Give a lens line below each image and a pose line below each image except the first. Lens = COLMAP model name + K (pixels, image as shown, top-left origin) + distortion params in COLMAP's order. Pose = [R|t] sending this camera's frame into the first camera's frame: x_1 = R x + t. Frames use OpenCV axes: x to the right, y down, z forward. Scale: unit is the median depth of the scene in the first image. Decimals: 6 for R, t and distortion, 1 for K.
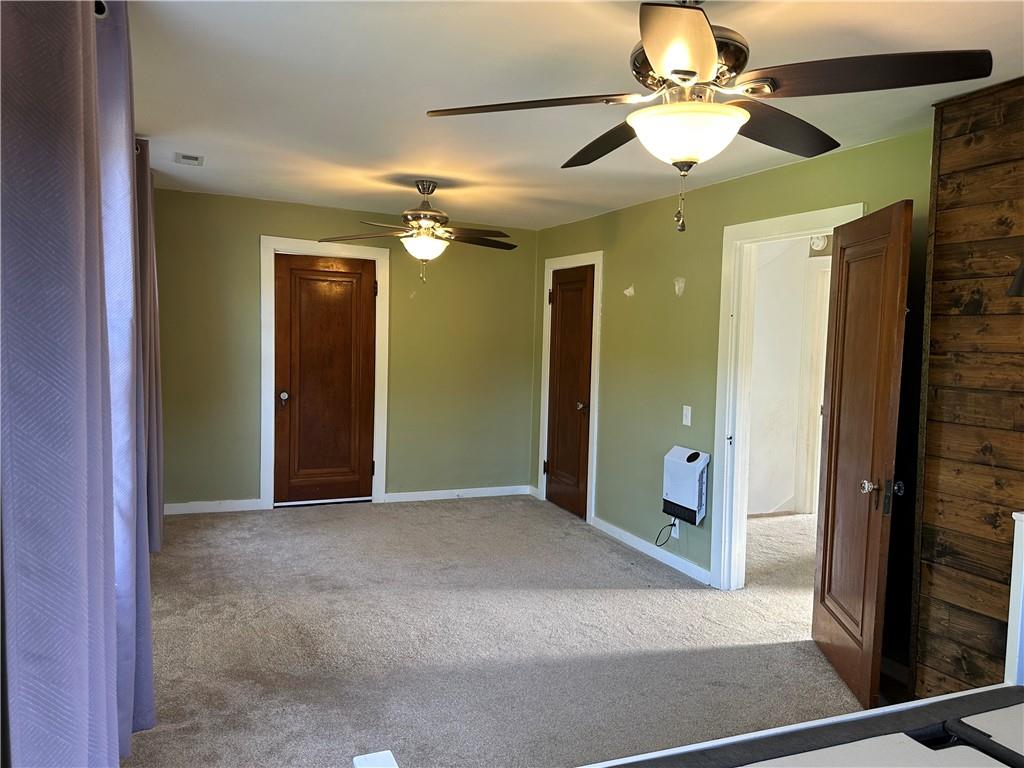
lens RADIAL K [[797.4, 0, 518.9], [0, 797.4, 388.6], [0, 0, 1]] dist [0.022283, -0.058431]
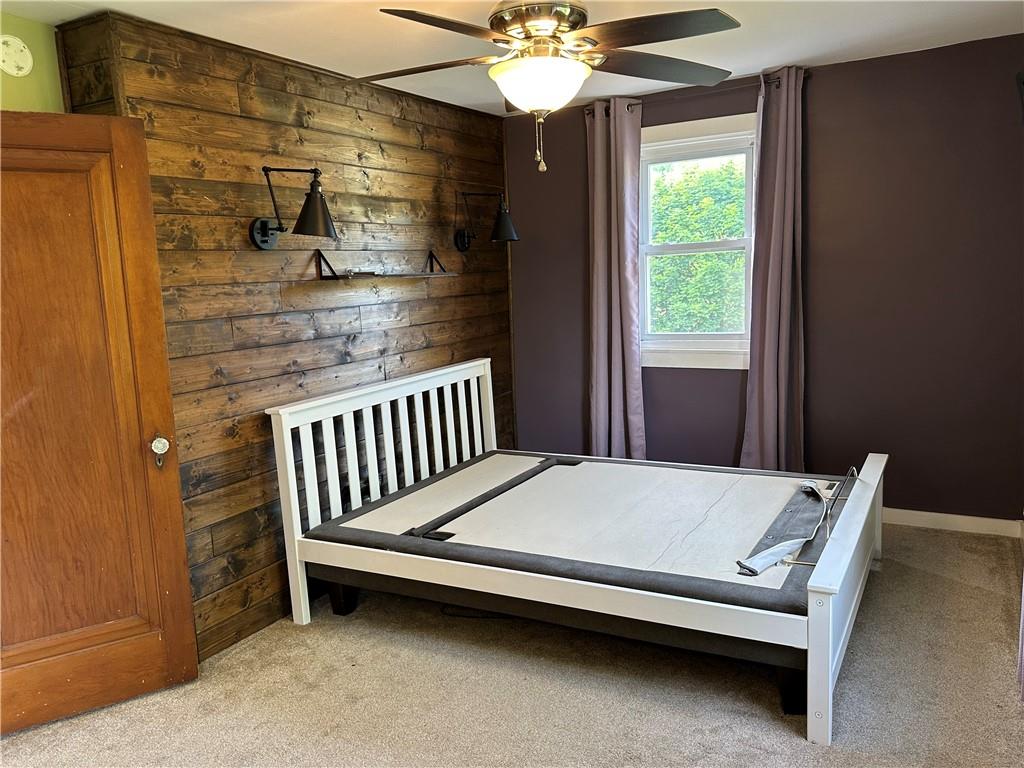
lens RADIAL K [[797.4, 0, 518.4], [0, 797.4, 397.0], [0, 0, 1]] dist [0.022283, -0.058431]
pose [[-0.635123, -0.114523, 0.763874, -0.300334], [0.080442, 0.973763, 0.212874, -0.052772], [-0.768211, 0.196649, -0.609247, 0.763384]]
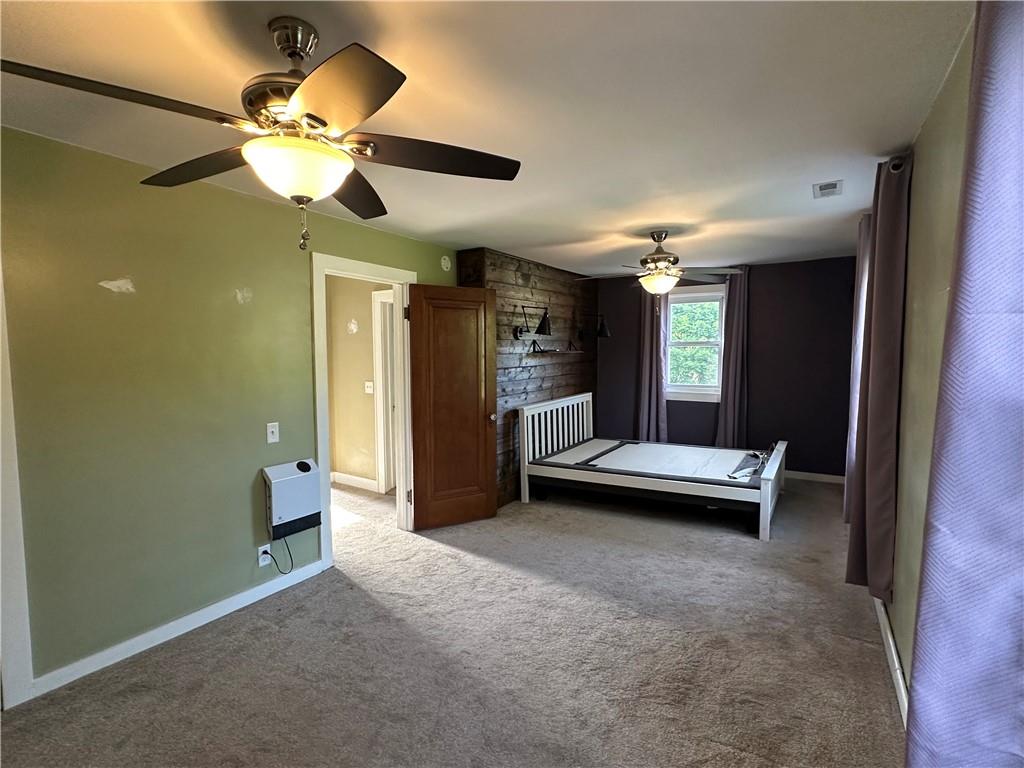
lens RADIAL K [[508.9, 0, 511.9], [0, 508.9, 387.7], [0, 0, 1]] dist [-0.012113, 0.000614]
pose [[-0.592757, -0.076840, 0.801708, -0.444103], [0.047856, 0.990319, 0.130301, -0.085011], [-0.803958, 0.115603, -0.583341, 1.102061]]
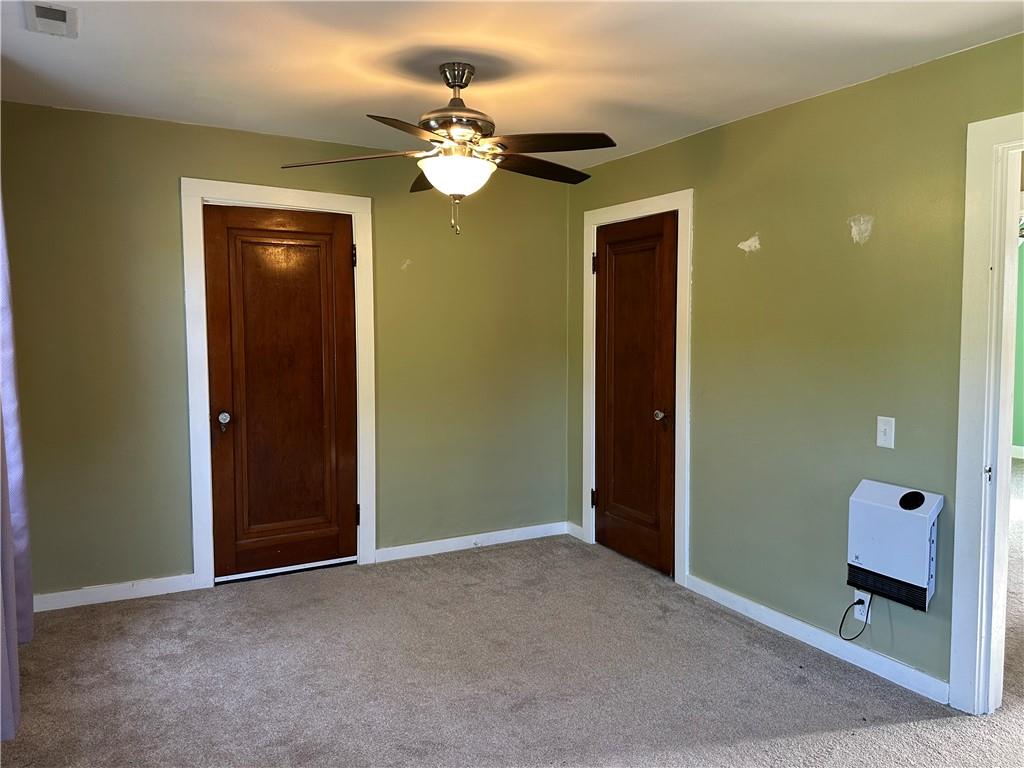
lens RADIAL K [[797.4, 0, 504.2], [0, 797.4, 379.4], [0, 0, 1]] dist [0.022283, -0.058431]
pose [[0.996613, -0.037299, 0.073290, -0.132809], [0.037158, 0.999304, 0.003284, -0.020810], [-0.073361, -0.000549, 0.997305, 0.386178]]
